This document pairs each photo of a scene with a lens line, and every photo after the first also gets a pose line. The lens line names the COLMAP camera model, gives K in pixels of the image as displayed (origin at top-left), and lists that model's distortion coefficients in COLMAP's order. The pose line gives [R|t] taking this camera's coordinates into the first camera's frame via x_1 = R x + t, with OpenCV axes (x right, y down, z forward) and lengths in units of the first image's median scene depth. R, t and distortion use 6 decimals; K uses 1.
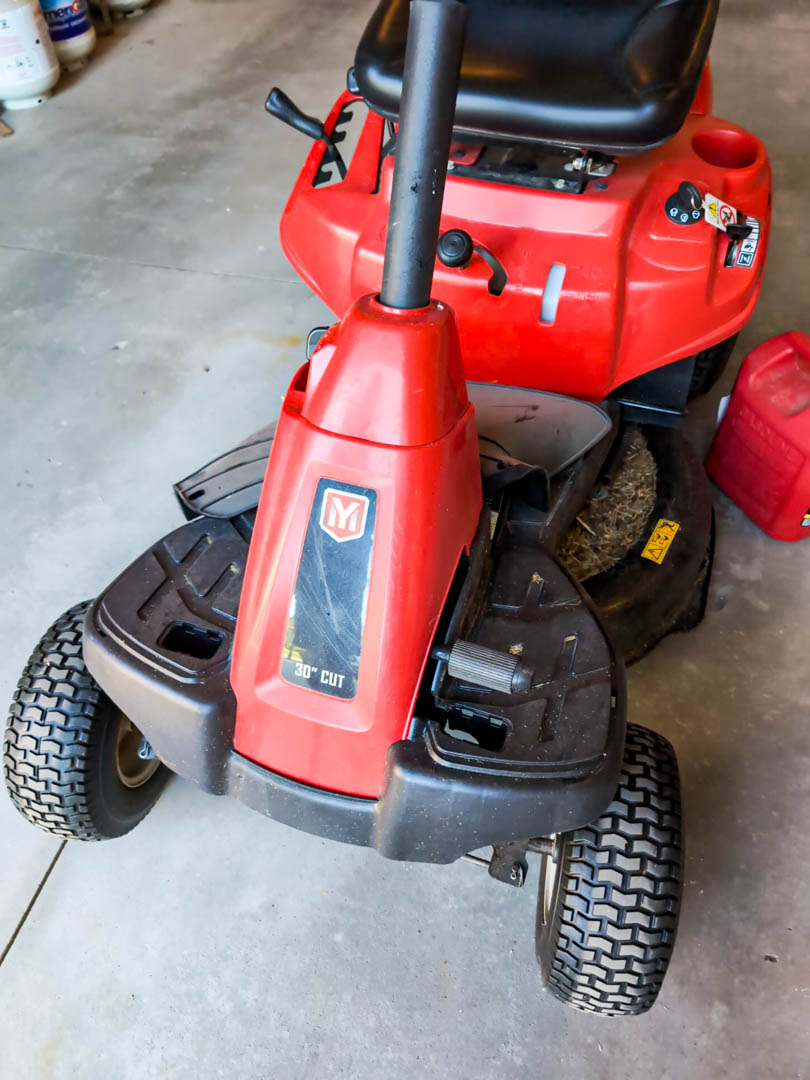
lens RADIAL K [[827.2, 0, 405.0], [0, 827.2, 540.0], [0, 0, 1]] dist [0.007032, -0.003799]
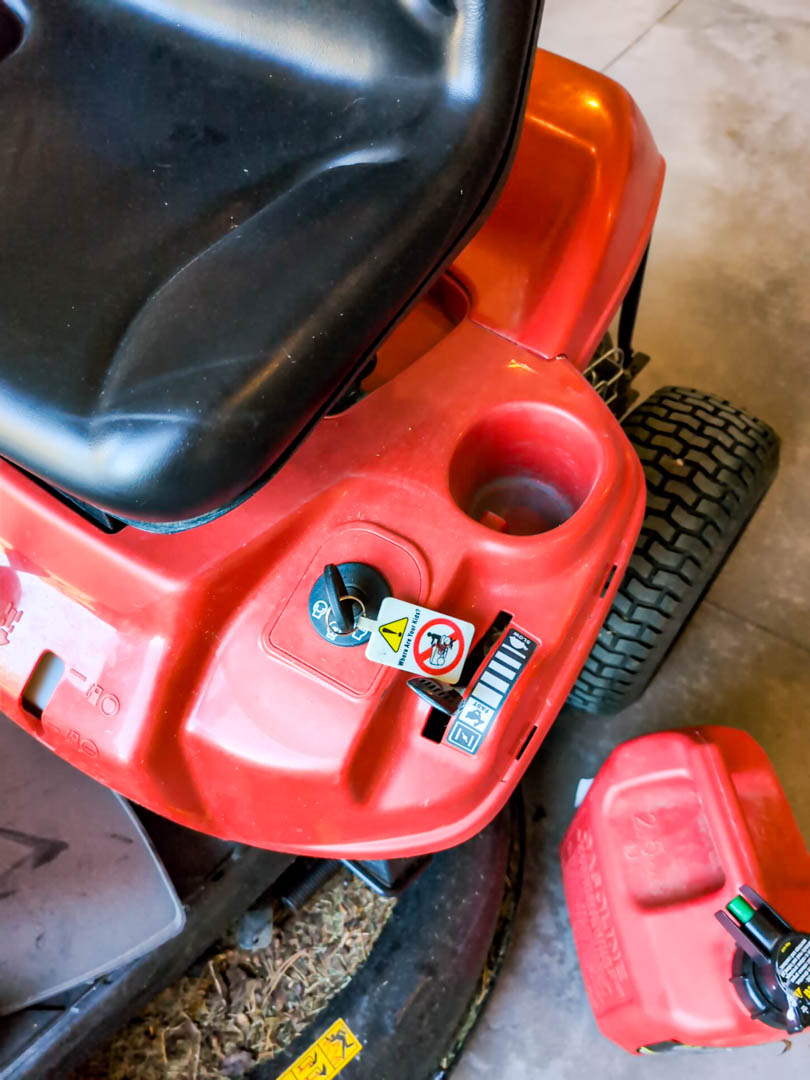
lens RADIAL K [[831.4, 0, 406.6], [0, 831.4, 548.8], [0, 0, 1]] dist [0.002881, -0.006466]
pose [[0.952420, 0.259223, -0.160310, 0.363216], [-0.246762, 0.964542, 0.093634, -0.403081], [0.178898, -0.049621, 0.982616, 0.471216]]
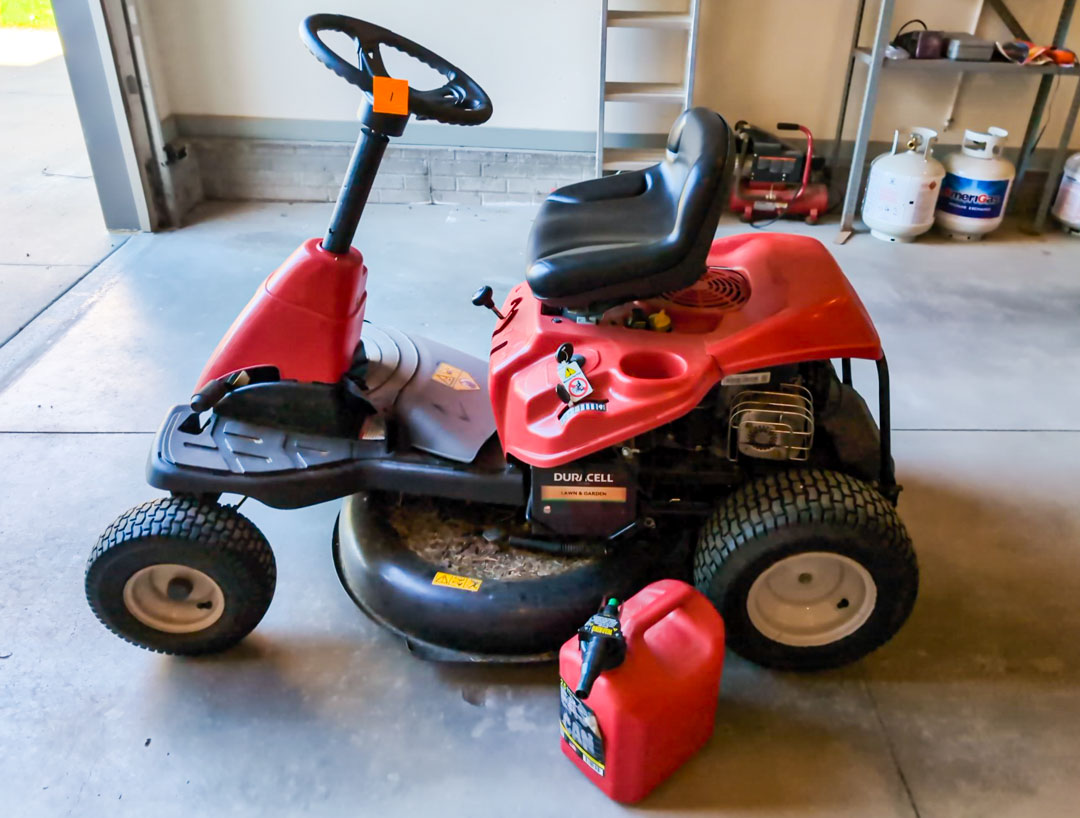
lens RADIAL K [[897.4, 0, 539.8], [0, 897.4, 357.6], [0, 0, 1]] dist [0.007415, 0.007247]
pose [[0.284605, 0.497931, -0.819186, 1.232774], [-0.748302, 0.649513, 0.134819, -0.470746], [0.599202, 0.574628, 0.557457, 0.154593]]
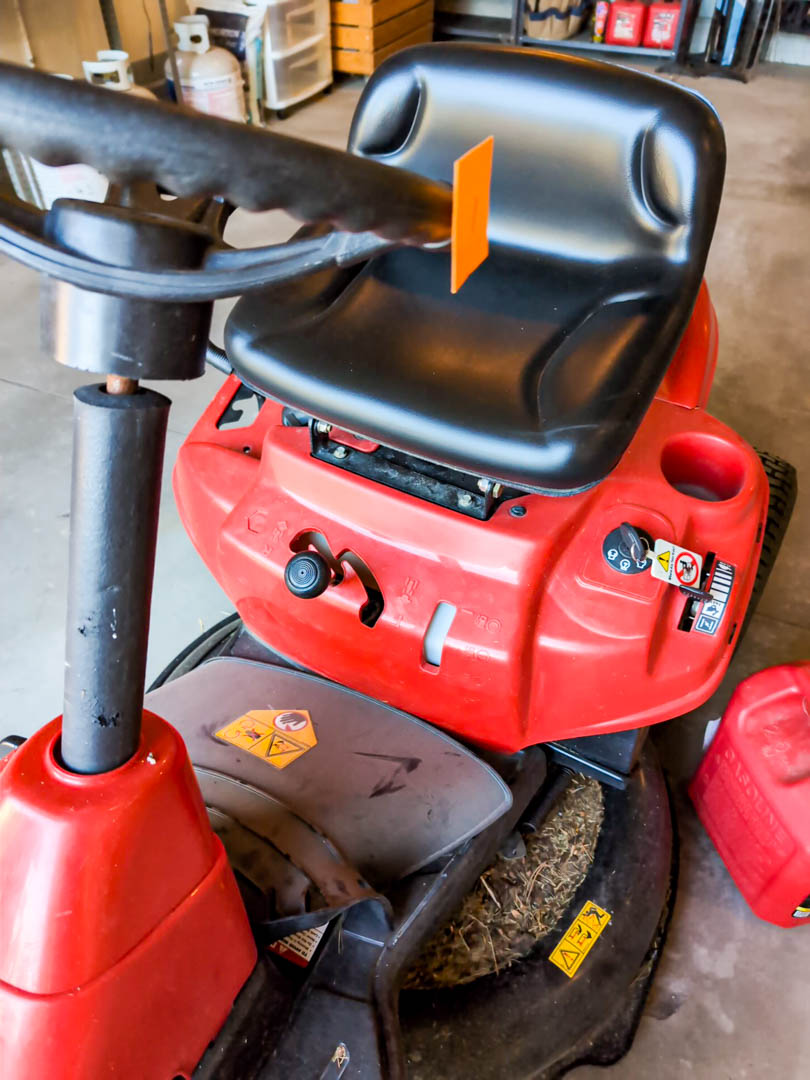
lens RADIAL K [[827.2, 0, 405.0], [0, 827.2, 540.0], [0, 0, 1]] dist [0.007032, -0.003799]
pose [[0.984972, 0.133503, -0.109582, 0.183095], [-0.143641, 0.985483, -0.090501, -0.261979], [0.095909, 0.104881, 0.989849, 0.196010]]
